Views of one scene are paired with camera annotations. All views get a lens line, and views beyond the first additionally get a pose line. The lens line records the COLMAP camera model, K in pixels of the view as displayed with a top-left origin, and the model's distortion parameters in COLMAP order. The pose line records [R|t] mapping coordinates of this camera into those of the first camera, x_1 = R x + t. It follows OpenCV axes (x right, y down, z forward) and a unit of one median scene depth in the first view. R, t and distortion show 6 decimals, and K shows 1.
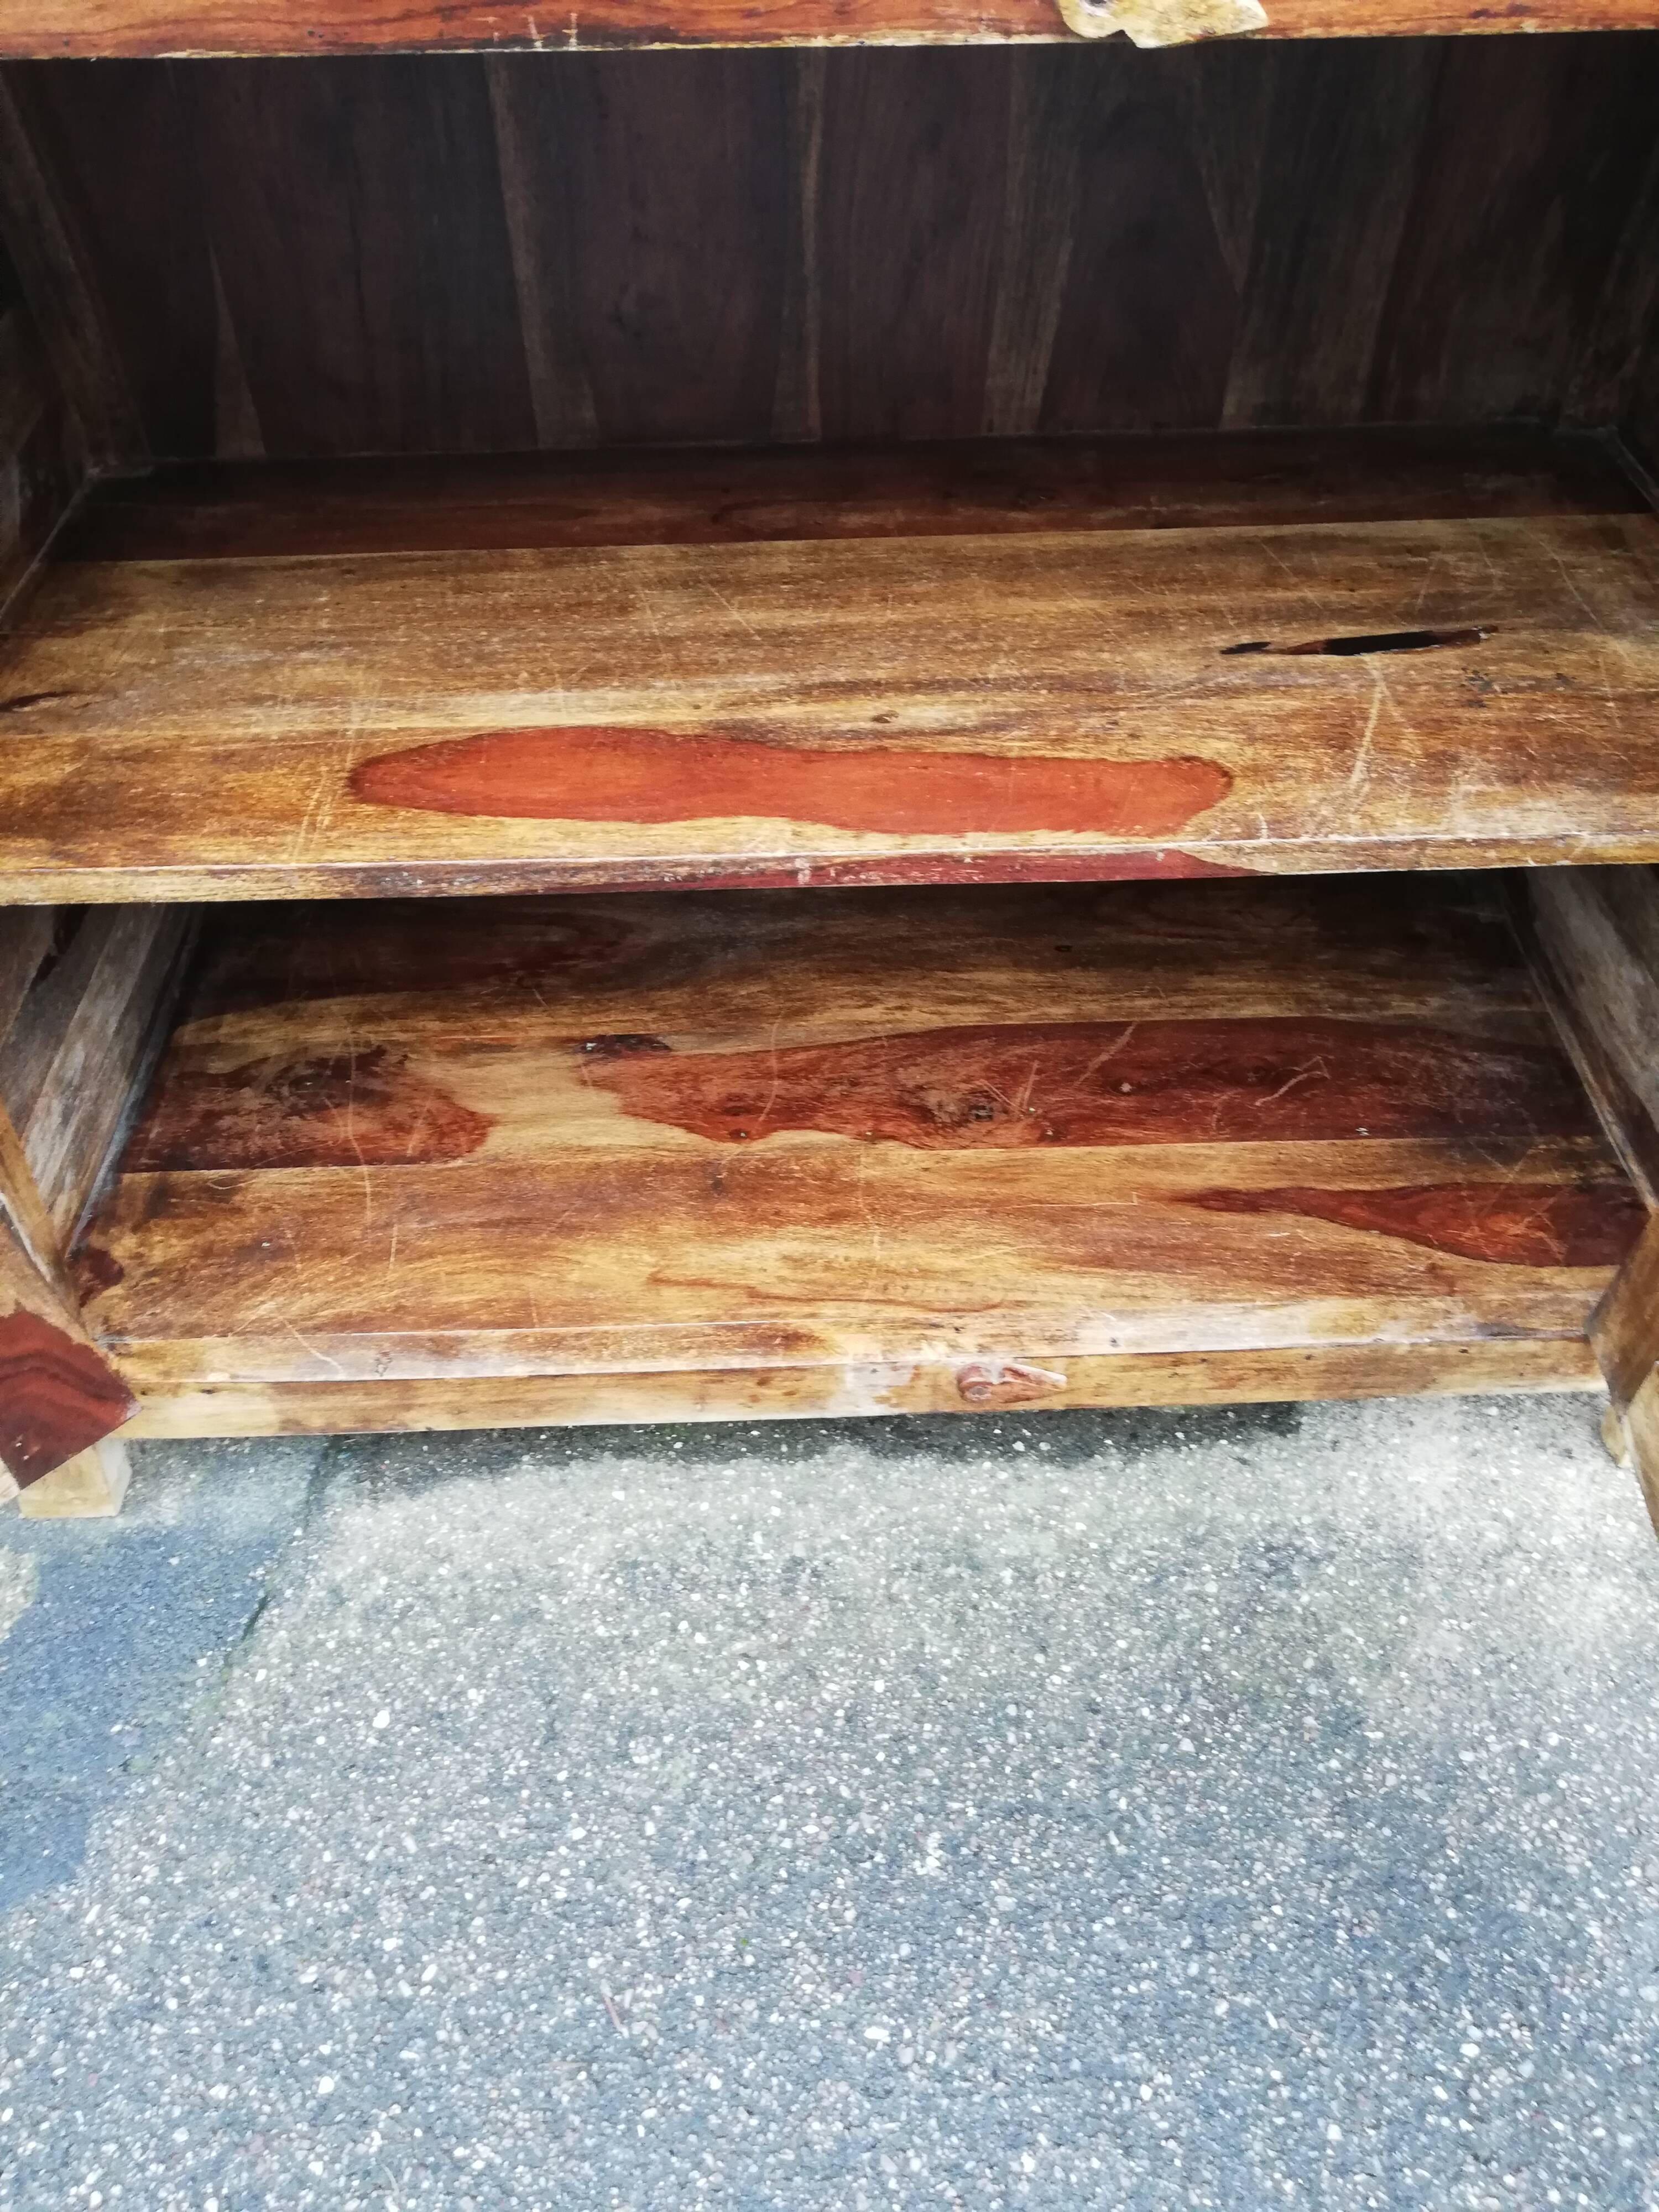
lens RADIAL K [[1677.9, 0, 829.7], [0, 1677.9, 1122.4], [0, 0, 1]] dist [0.043775, -0.061894]
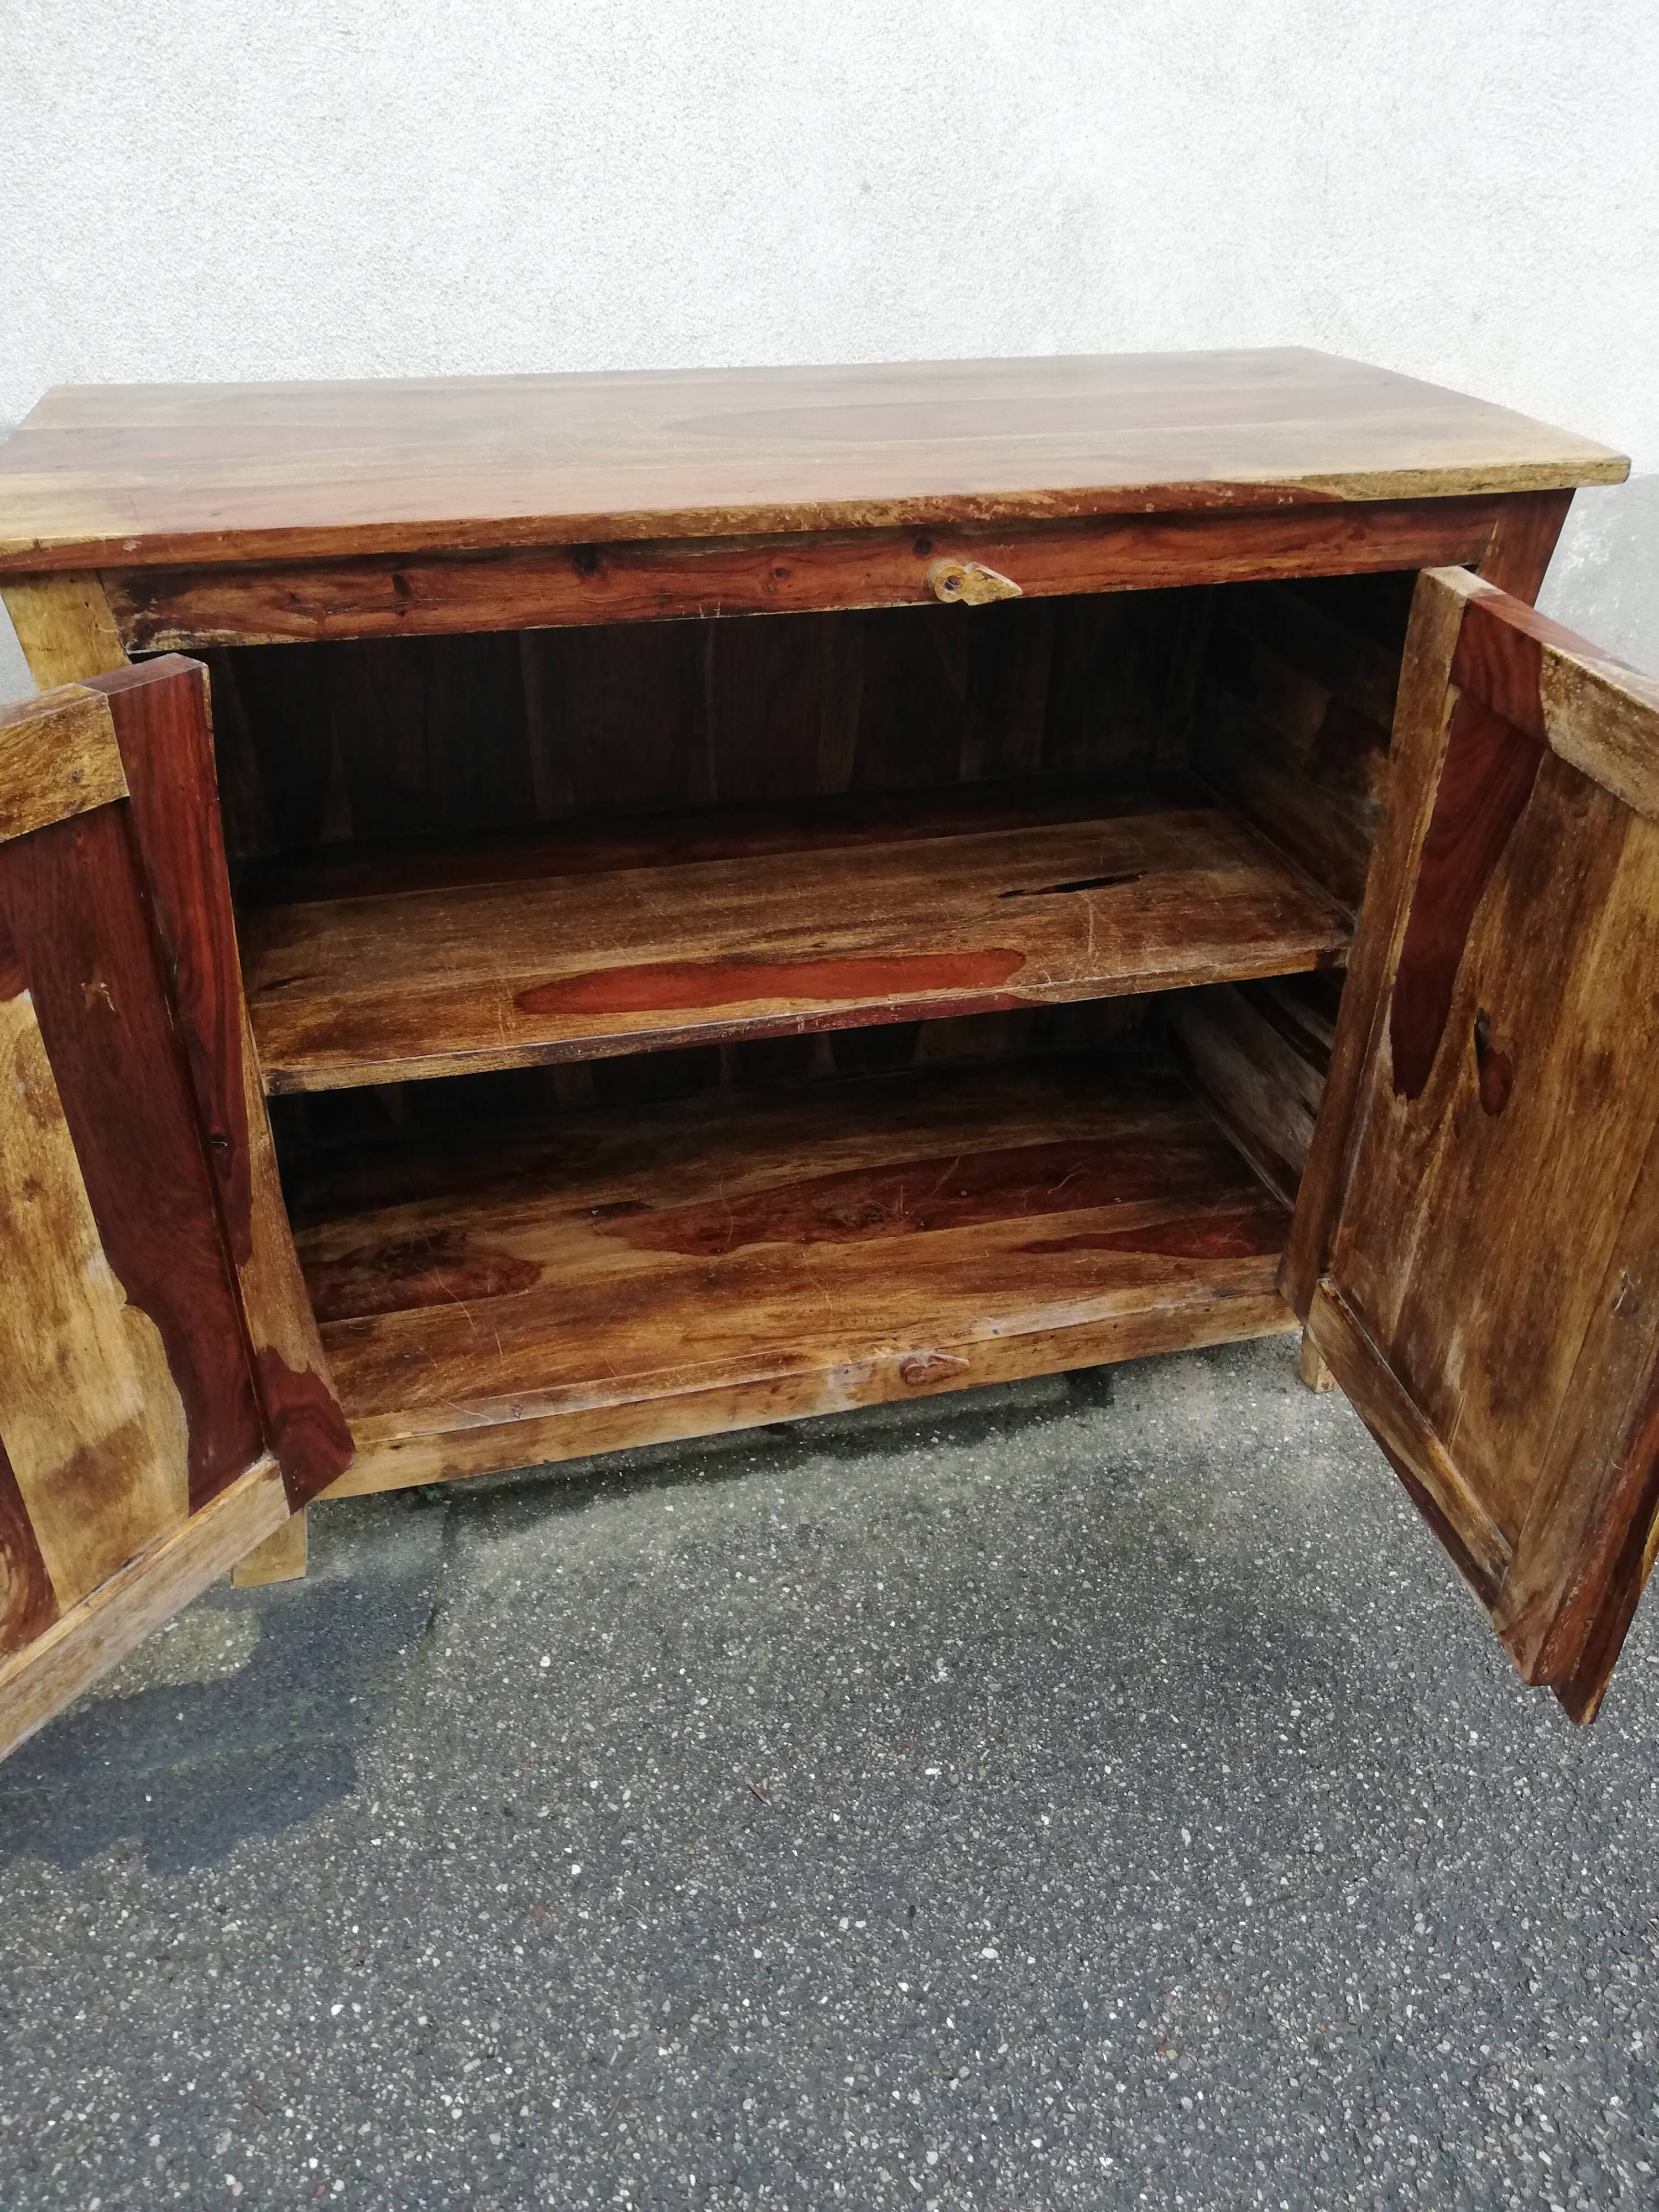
lens RADIAL K [[1677.9, 0, 834.8], [0, 1677.9, 1116.4], [0, 0, 1]] dist [0.043775, -0.061894]
pose [[0.975263, -0.103863, 0.195126, -0.265638], [0.143657, 0.968713, -0.202383, 0.239749], [-0.168001, 0.225407, 0.959670, -0.518662]]
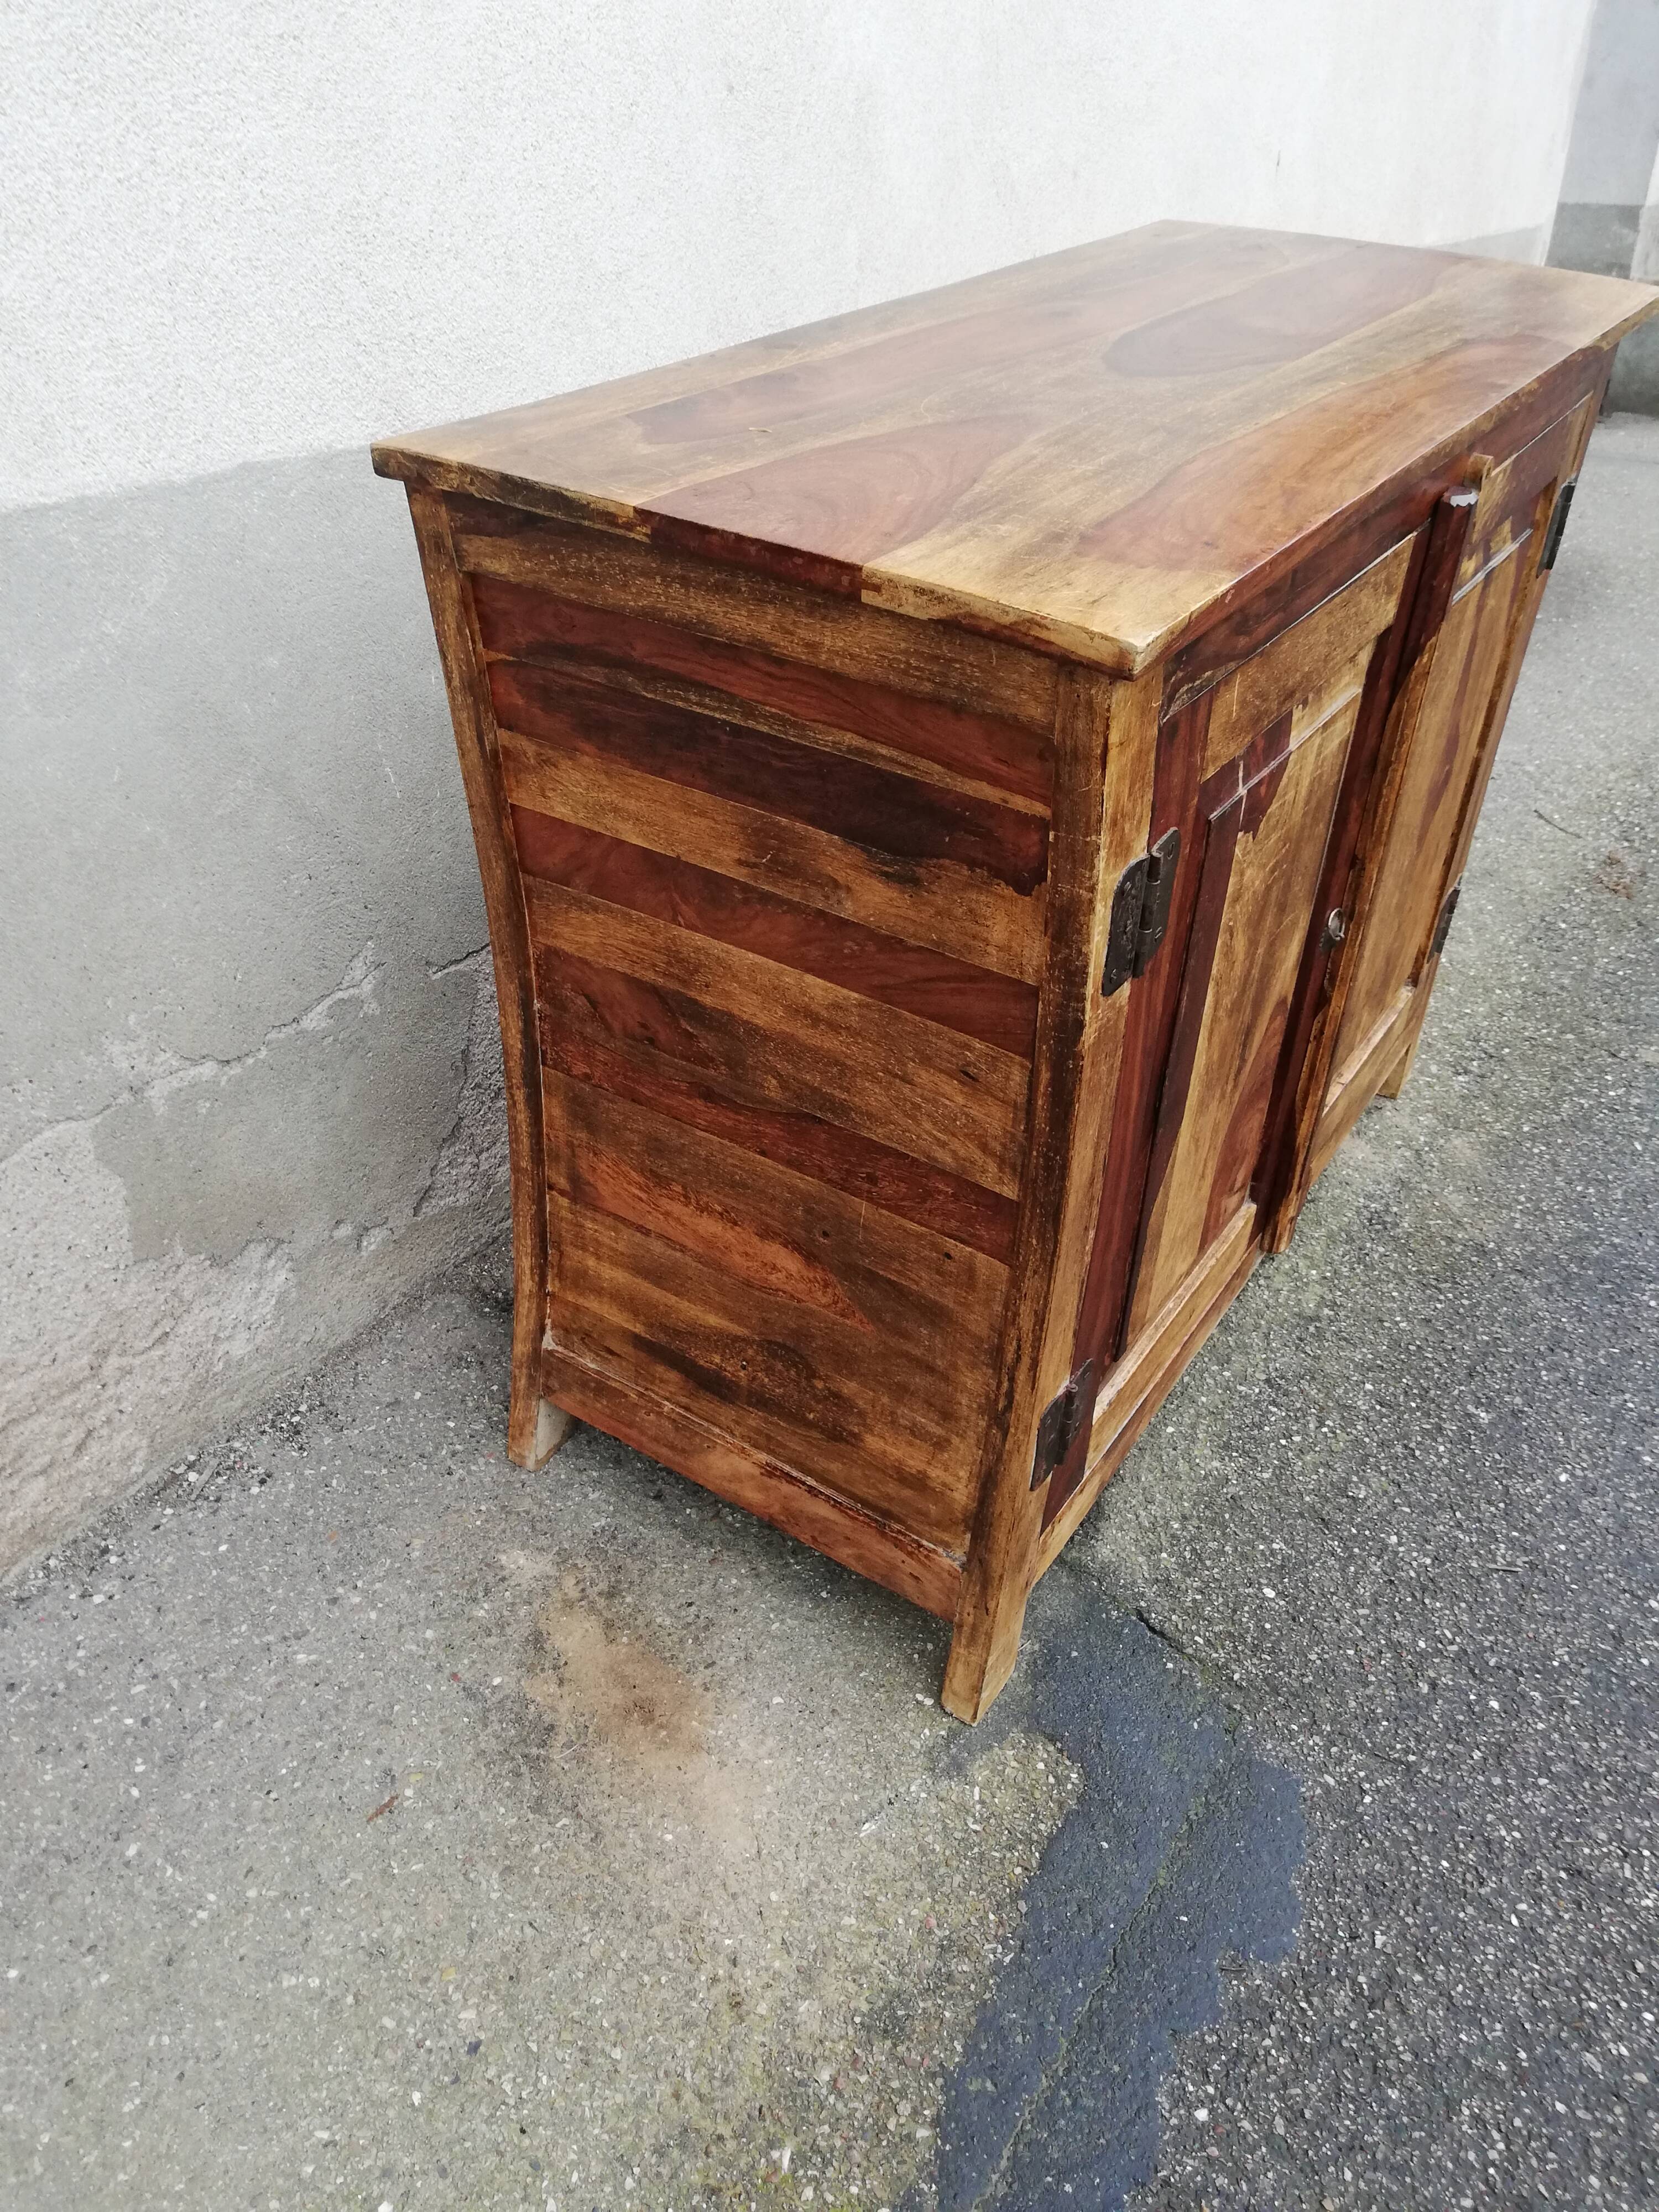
lens RADIAL K [[1677.9, 0, 848.6], [0, 1677.9, 1114.2], [0, 0, 1]] dist [0.043775, -0.061894]
pose [[0.567855, -0.465747, 0.678690, -1.314315], [0.556616, 0.824702, 0.100230, -0.349335], [-0.606399, 0.320854, 0.727553, 0.025766]]
